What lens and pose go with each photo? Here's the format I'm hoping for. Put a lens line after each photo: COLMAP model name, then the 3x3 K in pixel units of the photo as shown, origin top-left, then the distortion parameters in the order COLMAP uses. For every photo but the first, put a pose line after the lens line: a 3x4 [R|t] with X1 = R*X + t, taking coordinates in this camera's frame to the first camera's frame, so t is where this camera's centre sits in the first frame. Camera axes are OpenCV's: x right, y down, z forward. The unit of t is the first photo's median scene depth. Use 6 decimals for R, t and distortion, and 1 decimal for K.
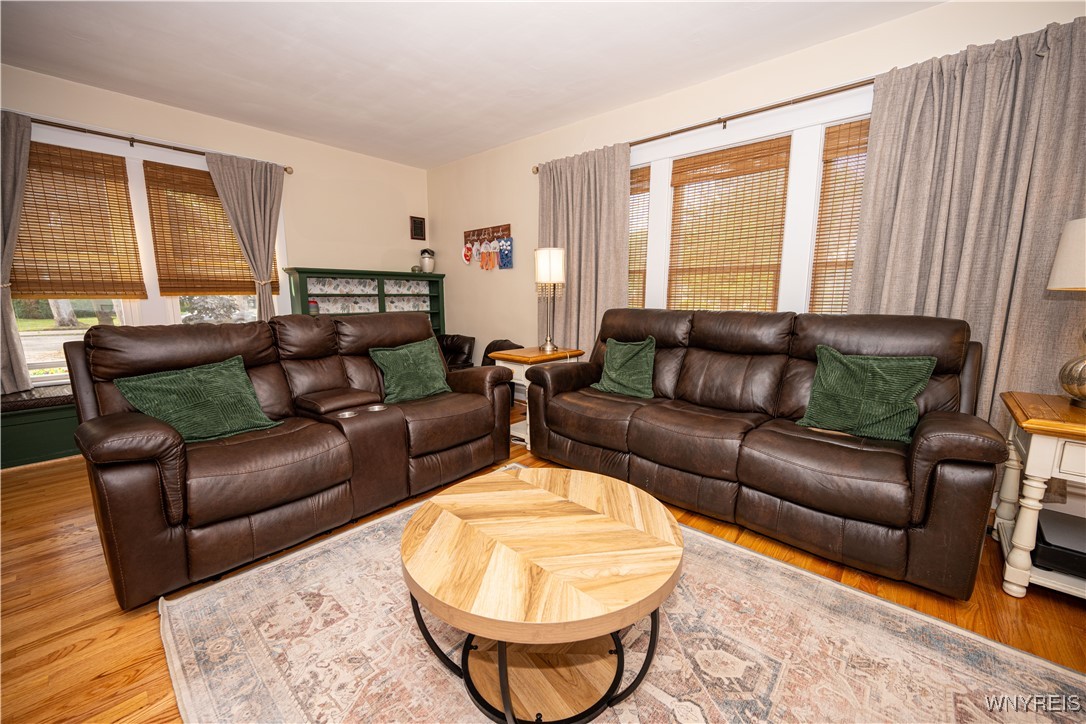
lens RADIAL K [[429.1, 0, 544.4], [0, 429.1, 359.6], [0, 0, 1]] dist [0.004315, -0.000620]
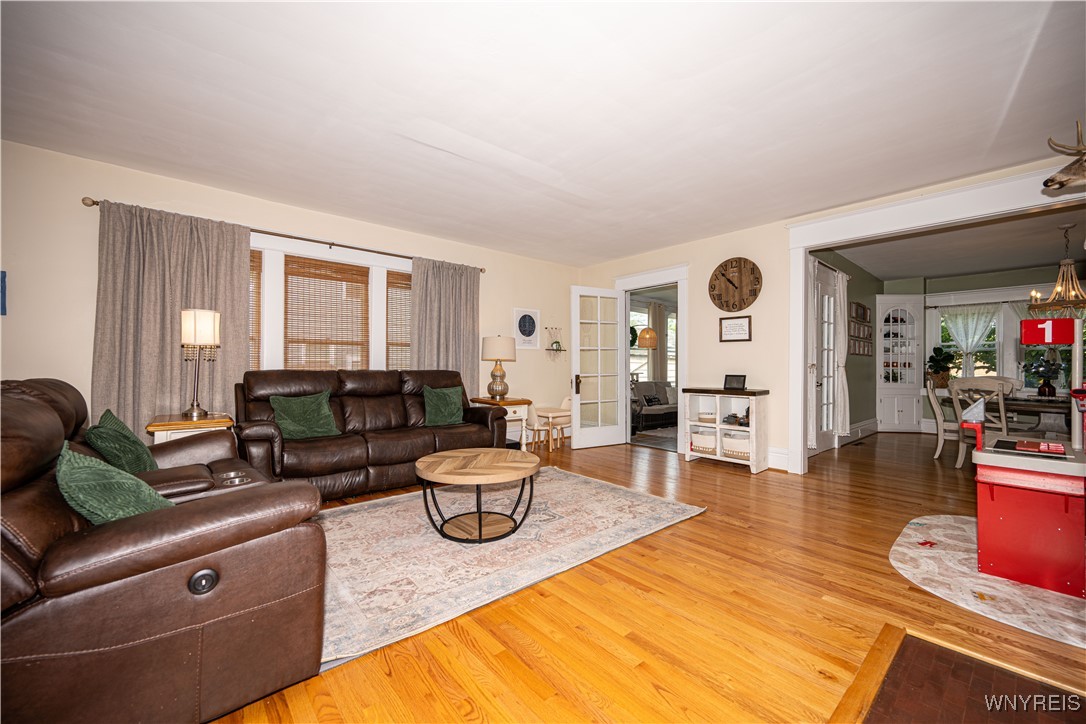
lens RADIAL K [[429.1, 0, 545.7], [0, 429.1, 359.5], [0, 0, 1]] dist [0.004315, -0.000620]
pose [[0.128693, 0.011855, 0.991614, -0.992230], [0.138463, 0.989919, -0.029804, -0.011312], [-0.981971, 0.141138, 0.125754, 0.142185]]
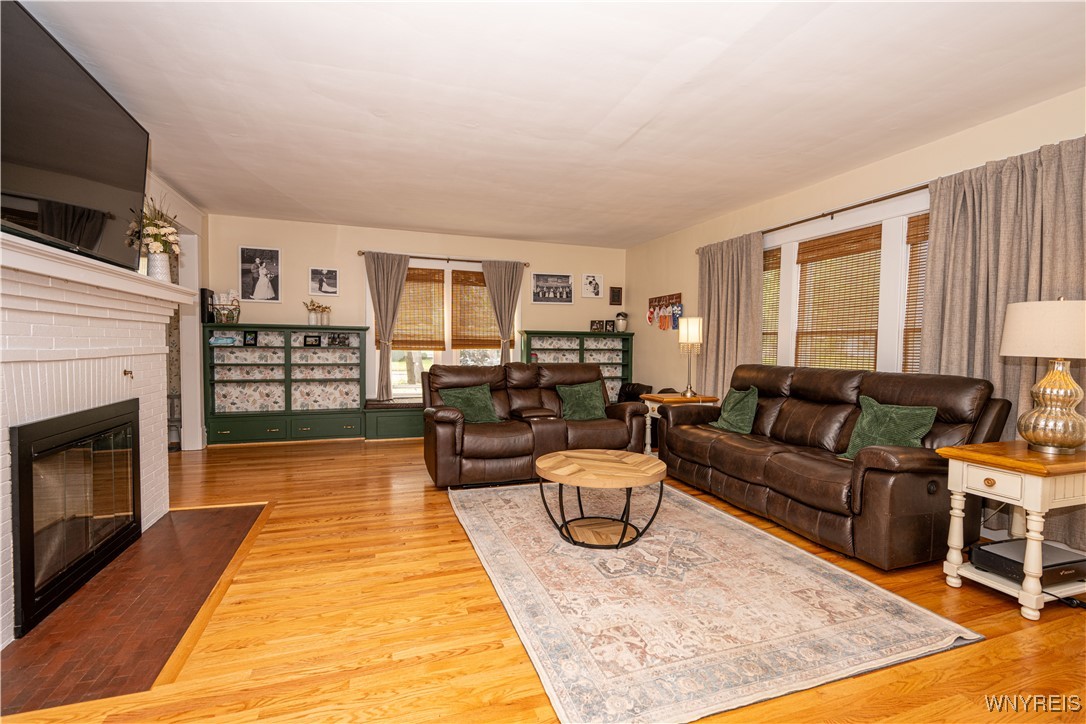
lens RADIAL K [[502.3, 0, 543.5], [0, 502.3, 361.3], [0, 0, 1]] dist [0.009450, -0.001255]
pose [[0.872520, 0.023832, -0.487996, 0.428347], [-0.082165, 0.991742, -0.098475, 0.070512], [0.481619, 0.126018, 0.867273, -0.599092]]
